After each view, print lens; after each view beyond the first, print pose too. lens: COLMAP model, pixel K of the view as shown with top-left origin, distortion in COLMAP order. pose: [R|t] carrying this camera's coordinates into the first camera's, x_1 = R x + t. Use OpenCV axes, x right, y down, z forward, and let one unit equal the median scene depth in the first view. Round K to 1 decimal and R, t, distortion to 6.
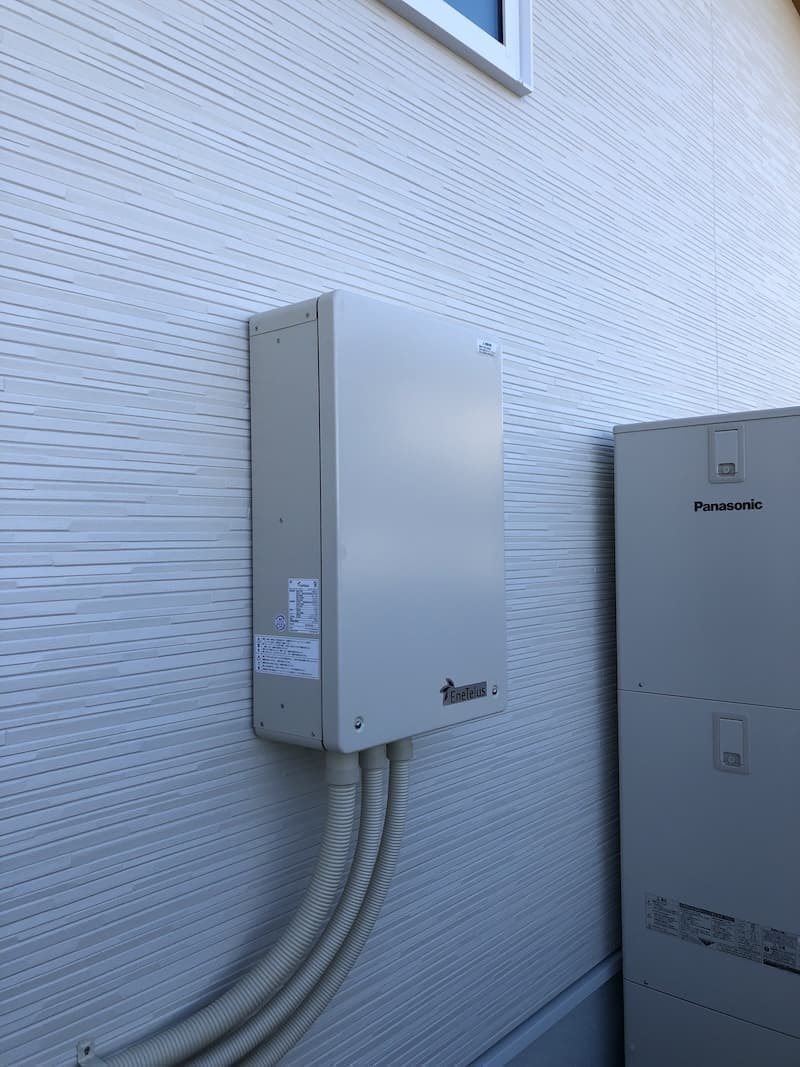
lens RADIAL K [[873.0, 0, 400.0], [0, 873.0, 533.5], [0, 0, 1]] dist [0.014967, 0.004719]
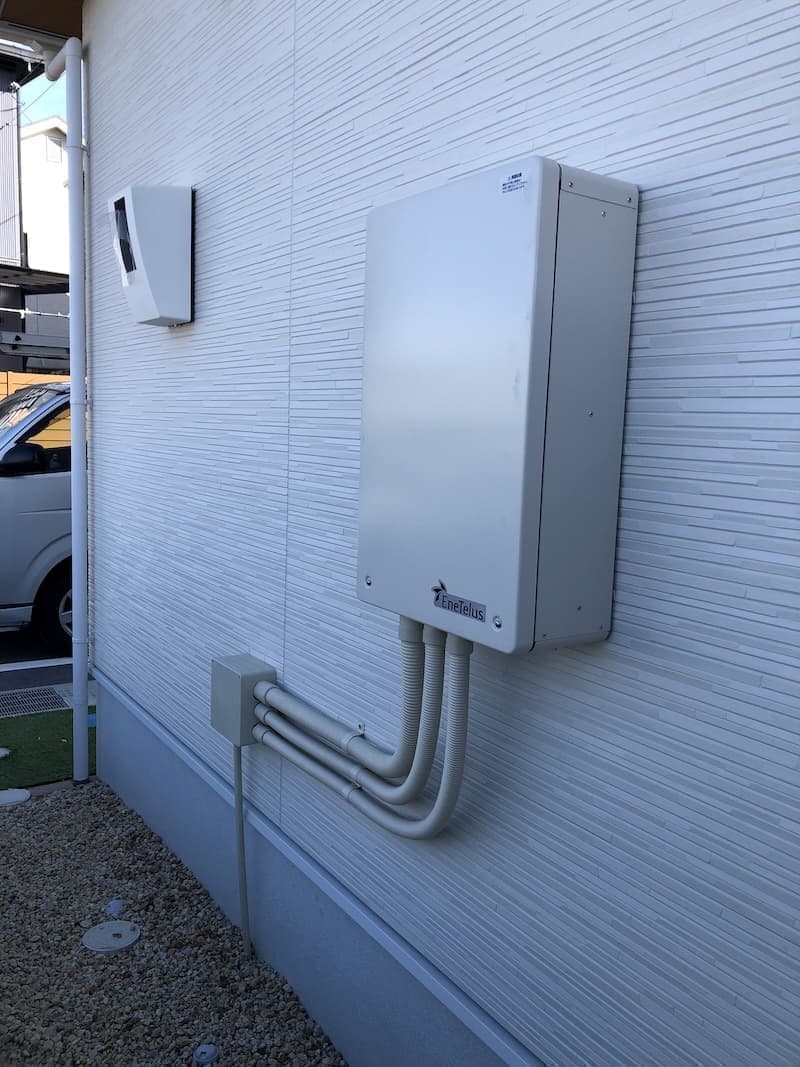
lens RADIAL K [[875.4, 0, 340.5], [0, 875.4, 530.9], [0, 0, 1]] dist [0.042458, 0.002856]
pose [[-0.300953, 0.131571, -0.944519, 0.985790], [-0.013190, 0.989768, 0.142076, -0.022317], [0.953548, 0.055216, -0.296138, 1.175679]]
